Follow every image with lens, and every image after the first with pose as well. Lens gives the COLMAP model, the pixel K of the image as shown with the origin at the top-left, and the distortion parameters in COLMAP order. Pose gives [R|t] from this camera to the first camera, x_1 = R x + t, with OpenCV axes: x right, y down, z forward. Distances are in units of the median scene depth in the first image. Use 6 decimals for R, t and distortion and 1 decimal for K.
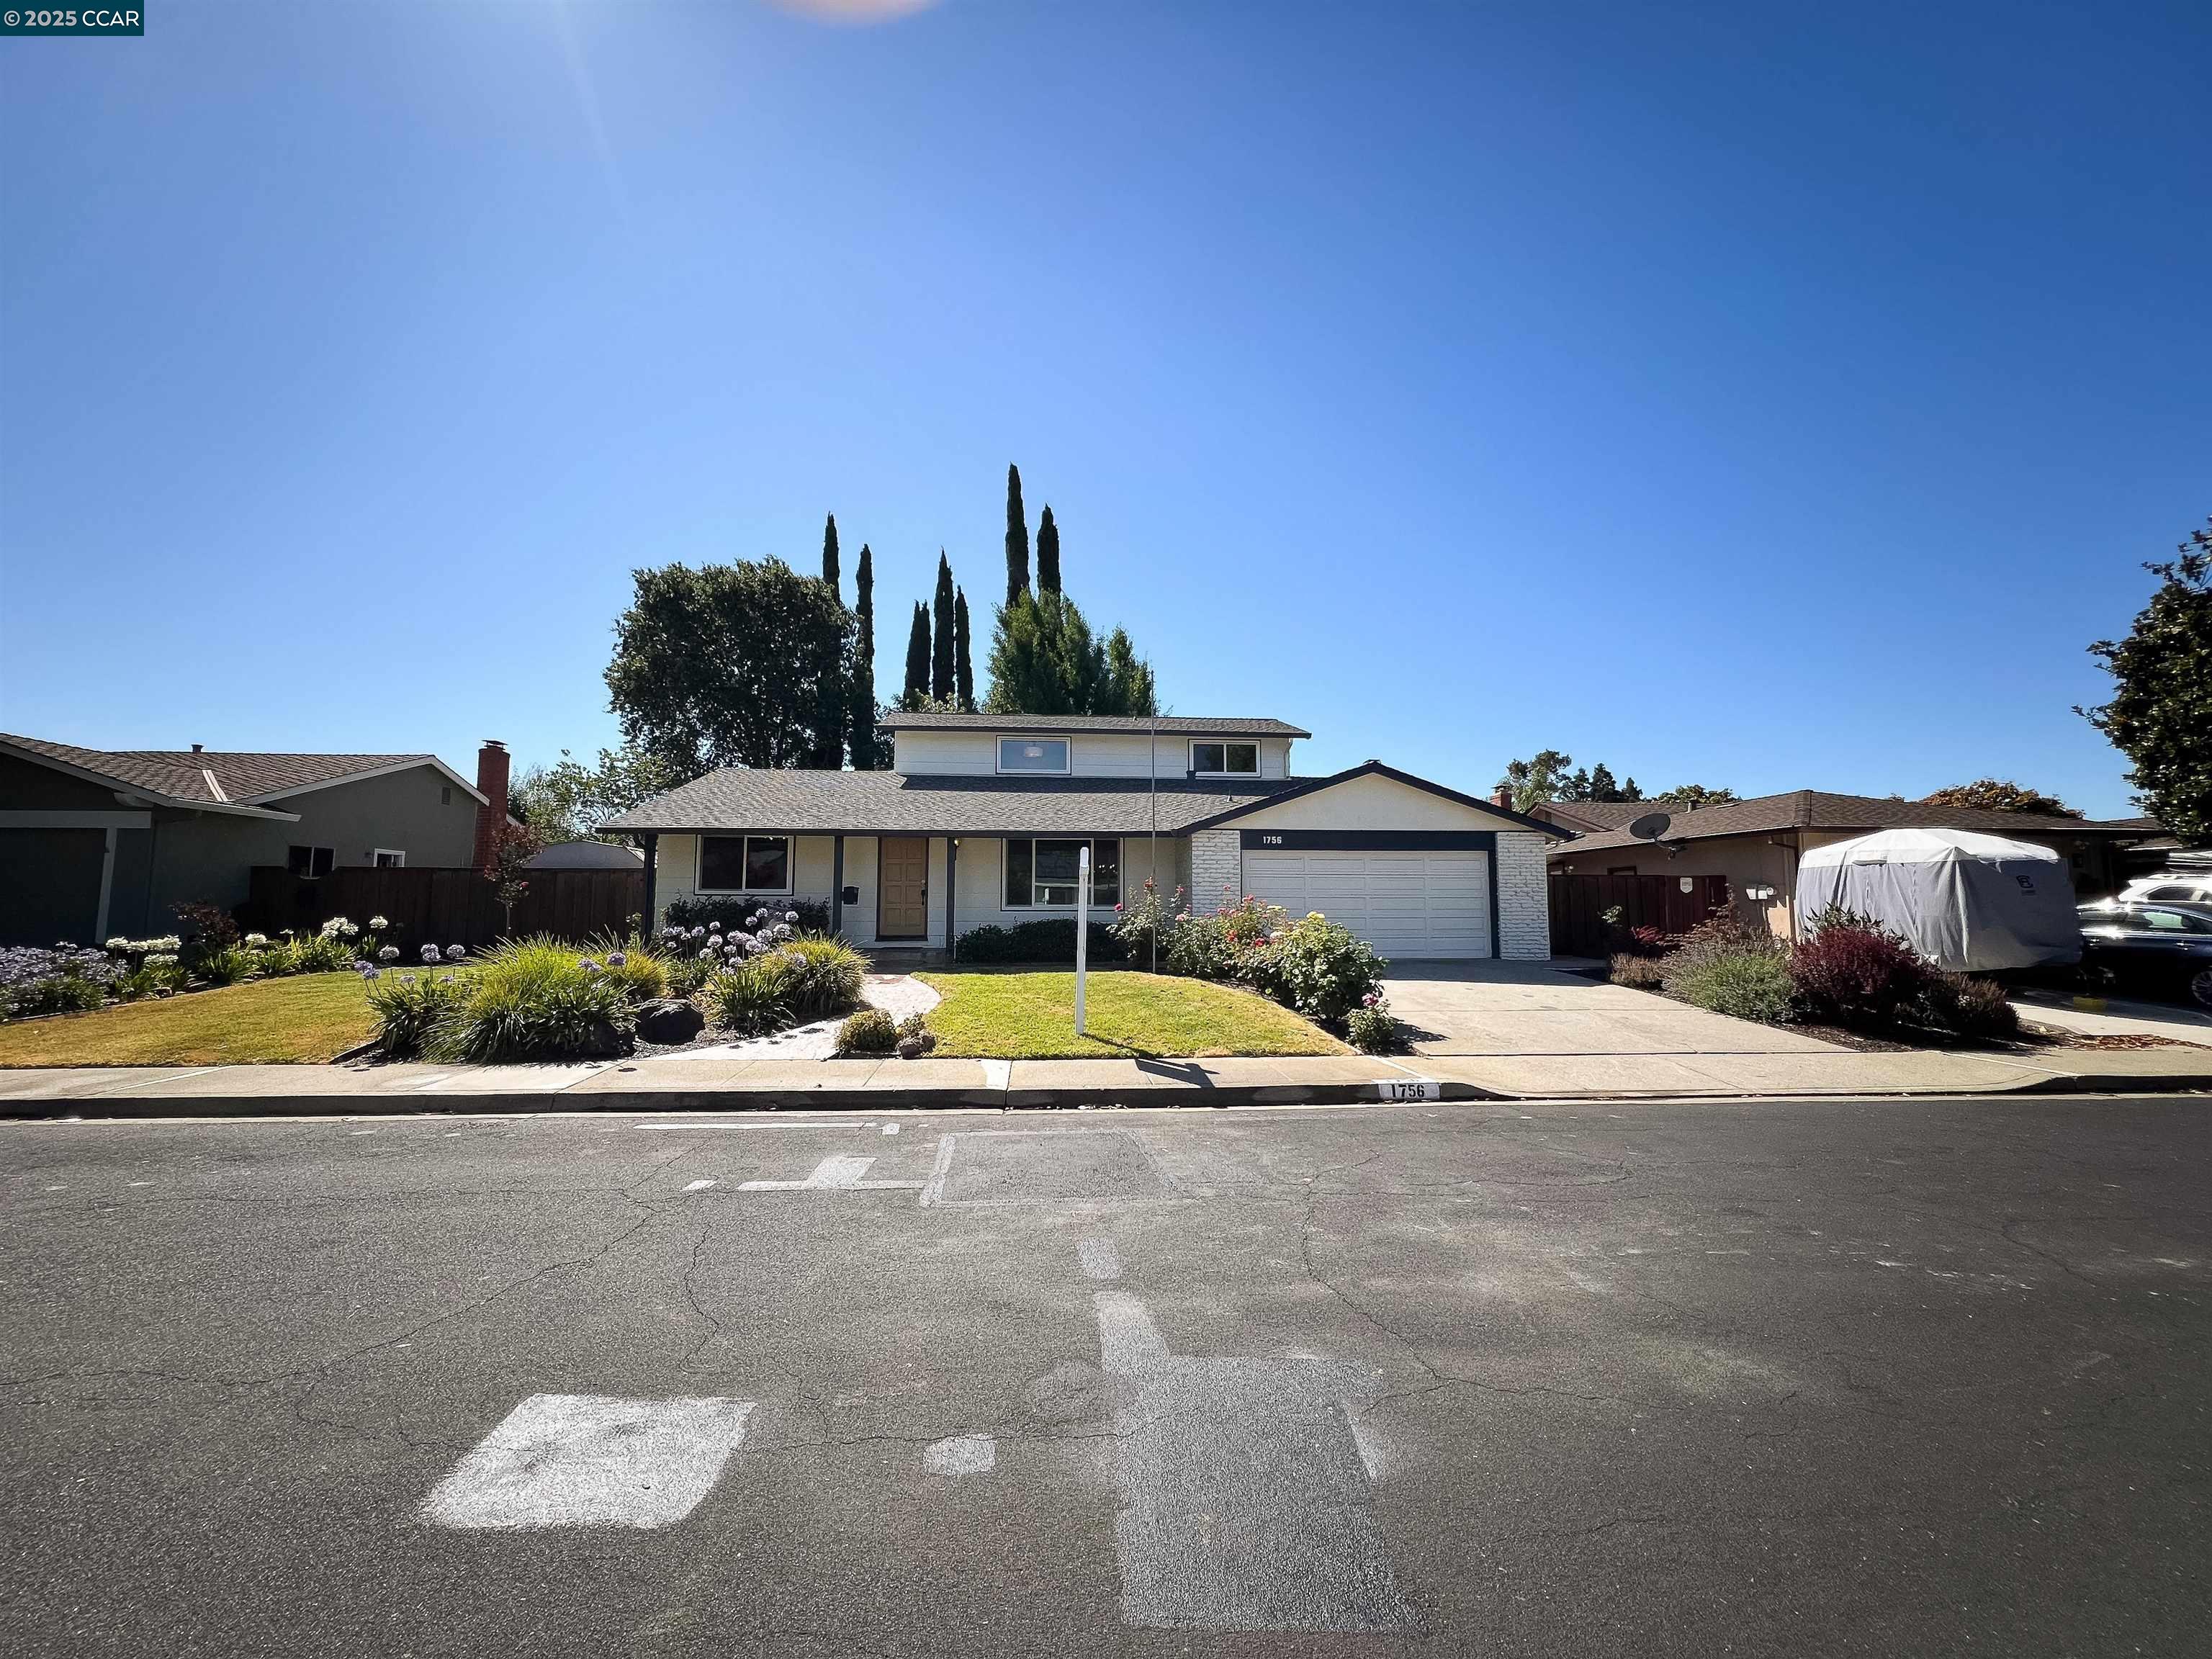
lens RADIAL K [[885.1, 0, 1108.1], [0, 885.1, 833.8], [0, 0, 1]] dist [-0.000332, 0.000190]
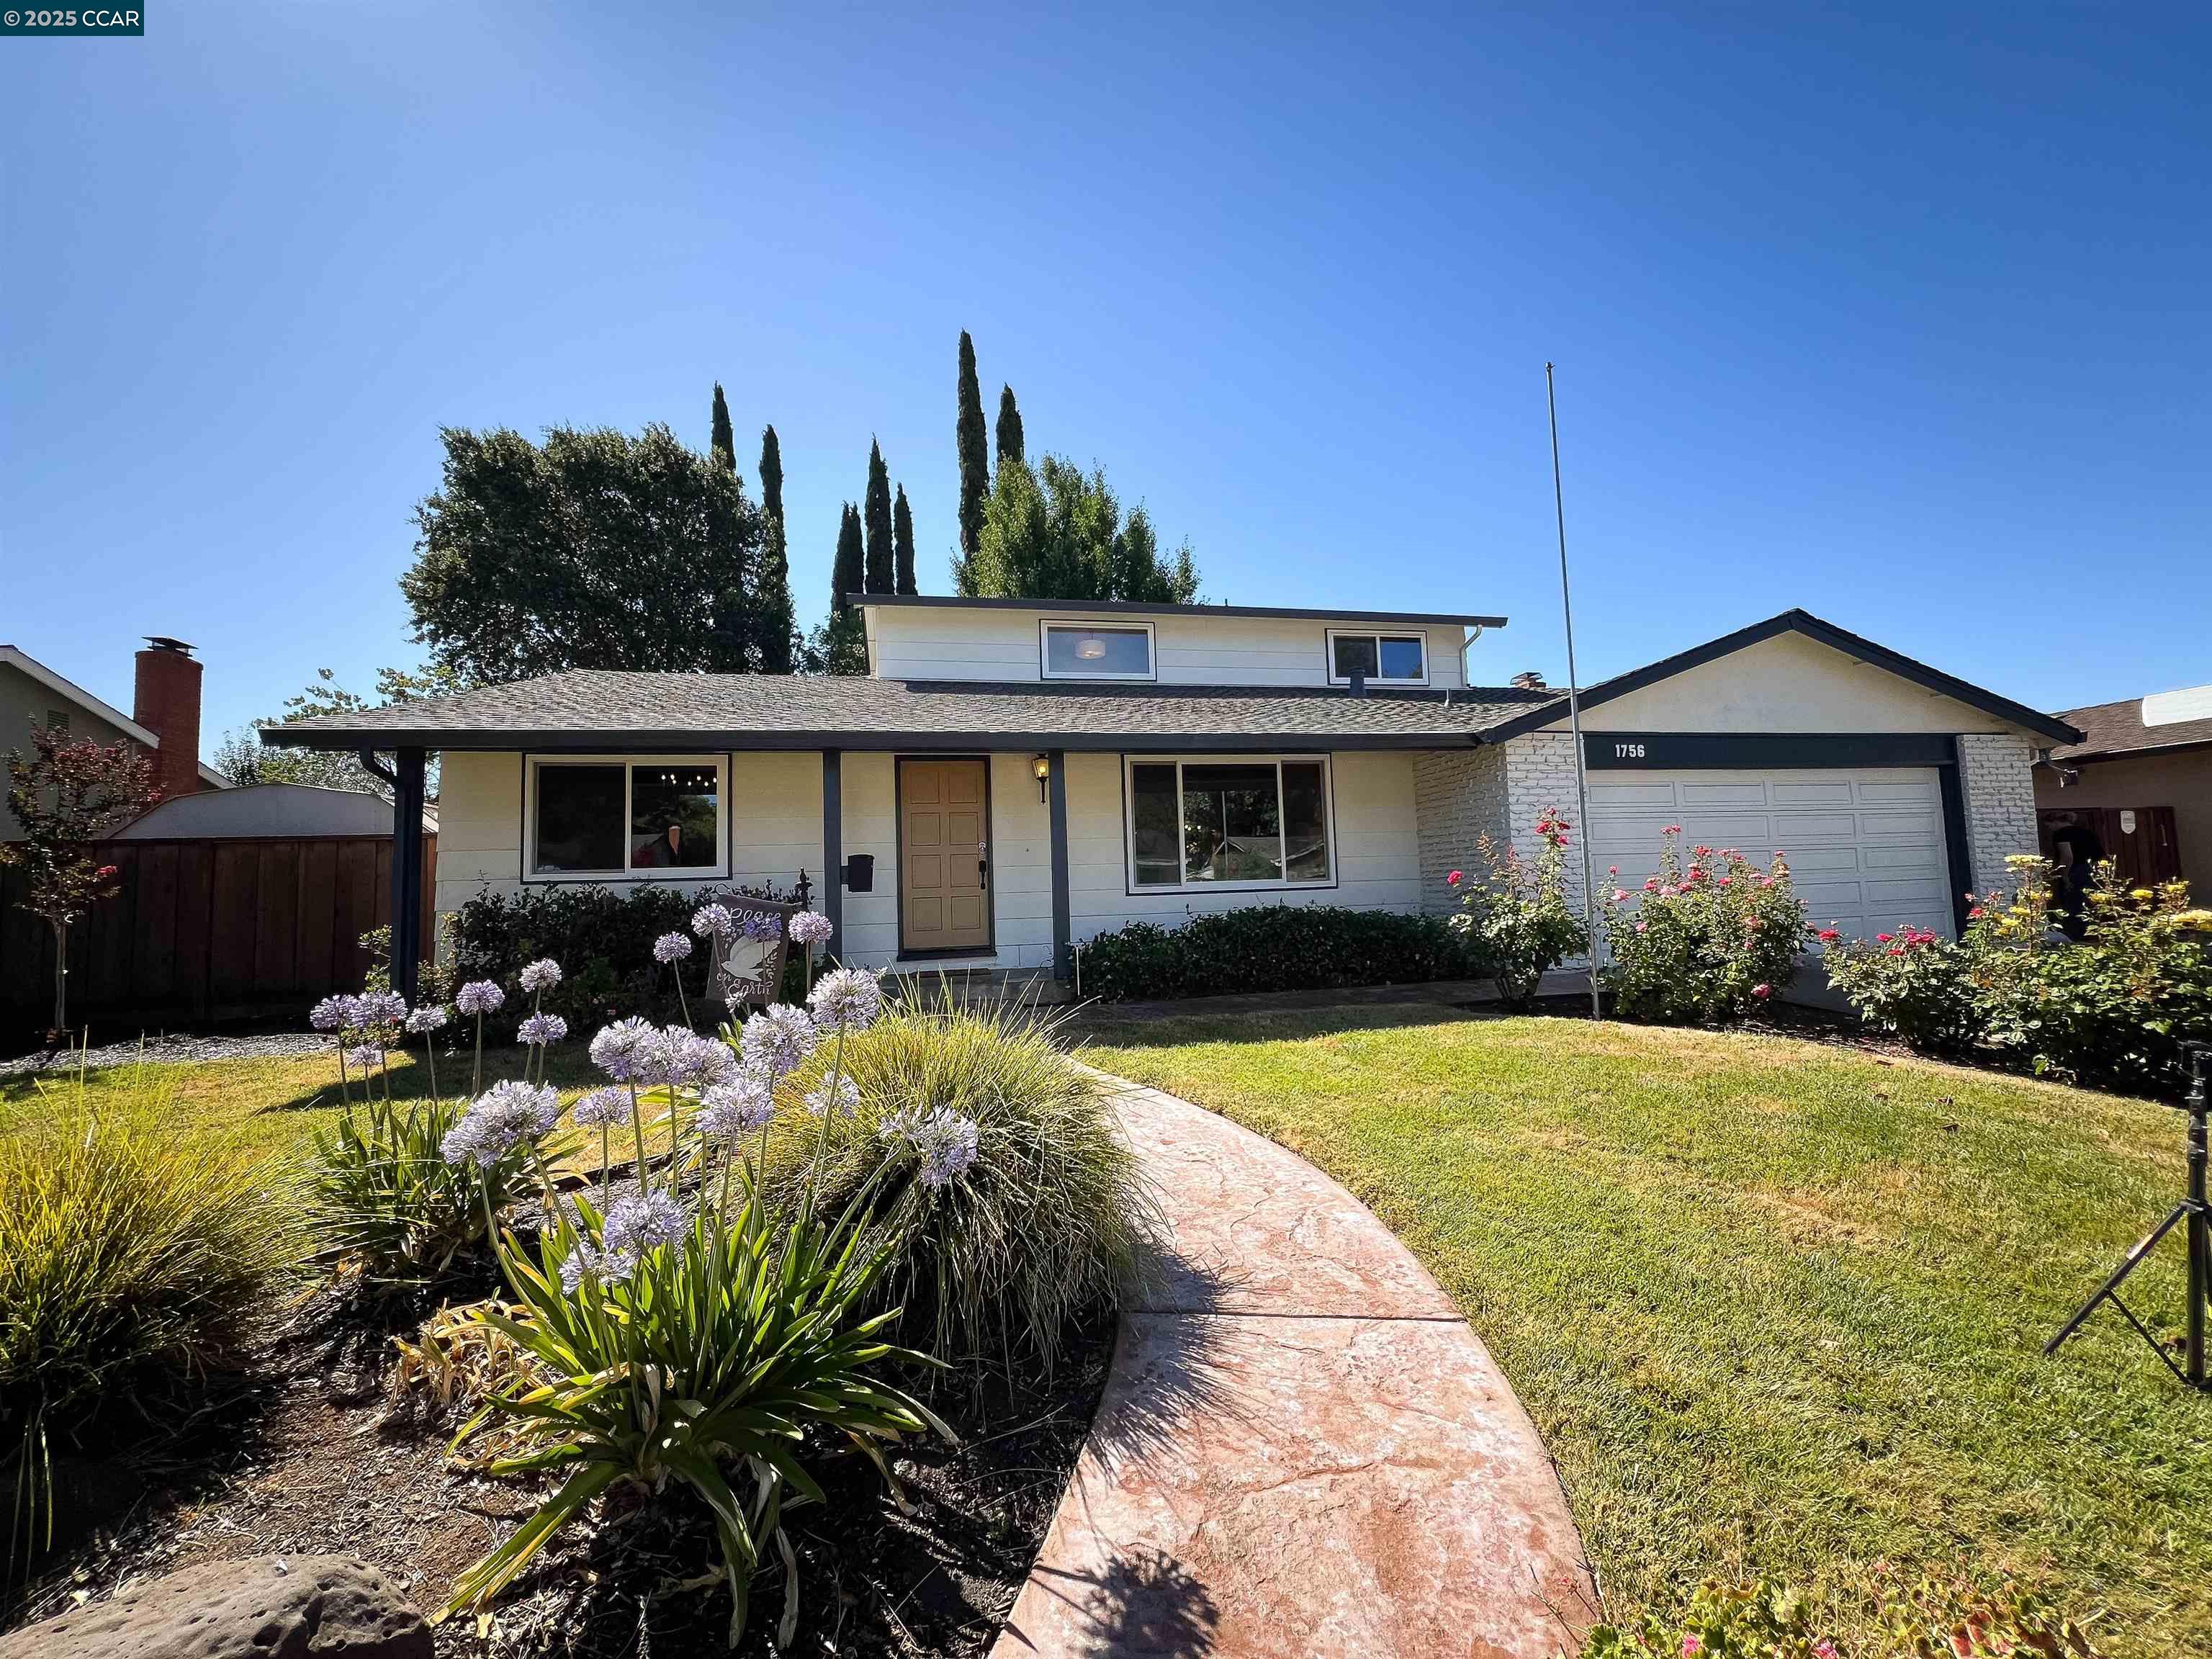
lens RADIAL K [[885.1, 0, 1102.0], [0, 885.1, 822.9], [0, 0, 1]] dist [-0.000332, 0.000190]
pose [[0.993023, -0.024310, 0.115385, -0.147824], [0.023757, 0.999699, 0.006166, 0.028881], [-0.115500, -0.003382, 0.993302, 0.344738]]
